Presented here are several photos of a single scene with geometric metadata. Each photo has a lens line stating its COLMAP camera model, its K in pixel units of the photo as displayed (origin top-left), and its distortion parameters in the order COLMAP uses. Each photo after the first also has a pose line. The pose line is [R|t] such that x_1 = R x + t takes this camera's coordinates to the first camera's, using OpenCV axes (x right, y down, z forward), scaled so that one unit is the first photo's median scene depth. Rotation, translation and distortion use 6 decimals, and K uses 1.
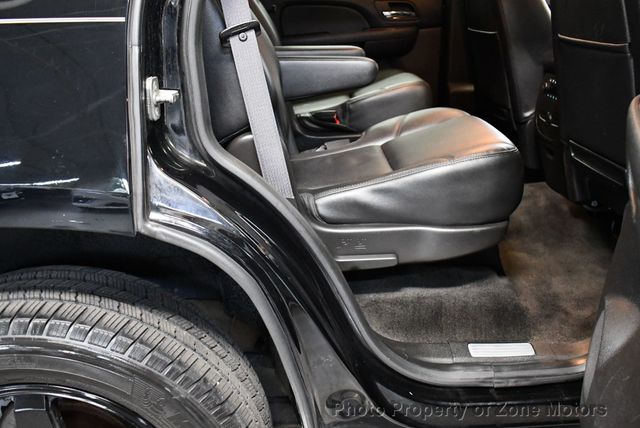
lens RADIAL K [[649.5, 0, 318.9], [0, 649.5, 213.1], [0, 0, 1]] dist [-0.089370, 0.000000]
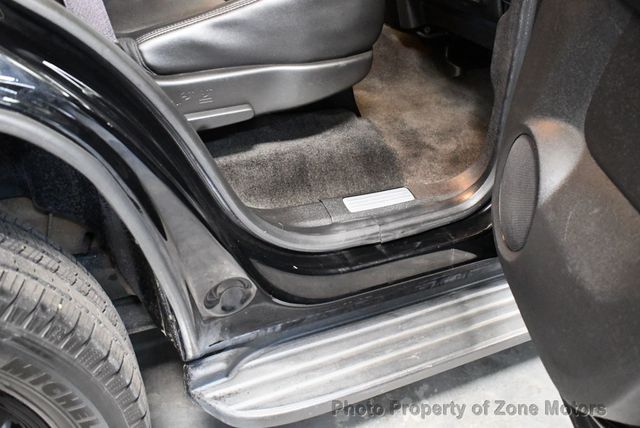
lens RADIAL K [[649.5, 0, 320.9], [0, 649.5, 214.2], [0, 0, 1]] dist [-0.089370, 0.000000]
pose [[0.927633, -0.170969, 0.332064, -0.090868], [0.095242, 0.967967, 0.232314, 0.017368], [-0.361145, -0.183876, 0.914201, 0.209988]]
